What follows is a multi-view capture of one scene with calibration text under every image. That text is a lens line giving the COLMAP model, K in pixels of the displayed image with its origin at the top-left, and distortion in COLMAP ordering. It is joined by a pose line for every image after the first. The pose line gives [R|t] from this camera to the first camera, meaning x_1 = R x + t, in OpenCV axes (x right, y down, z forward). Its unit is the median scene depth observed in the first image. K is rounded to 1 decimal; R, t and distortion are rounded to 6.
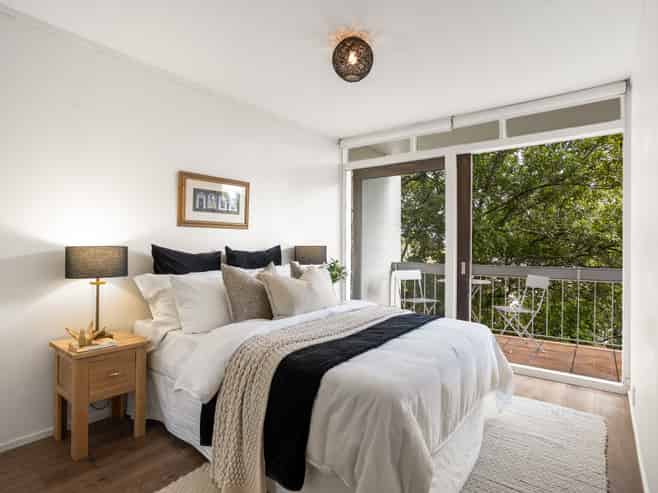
lens RADIAL K [[358.3, 0, 329.2], [0, 358.3, 246.8], [0, 0, 1]] dist [-0.000118, 0.000015]
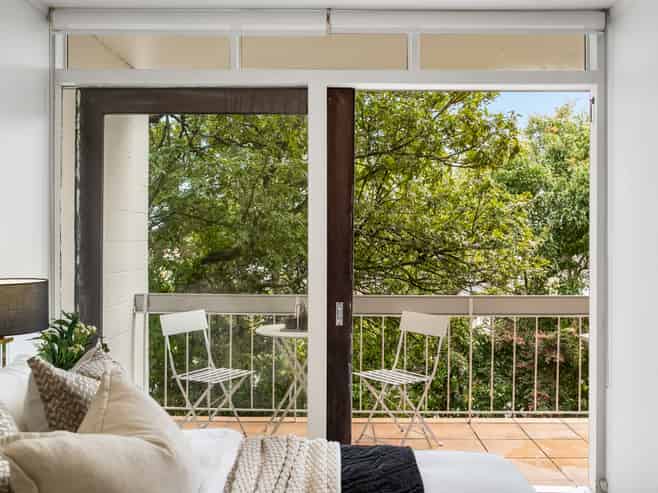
lens RADIAL K [[619.0, 0, 329.2], [0, 619.0, 245.4], [0, 0, 1]] dist [-0.016764, -0.018767]
pose [[0.817212, -0.007528, 0.576288, -0.132289], [-0.001408, 0.999886, 0.015058, -0.047142], [-0.576335, -0.013117, 0.817108, 0.279293]]
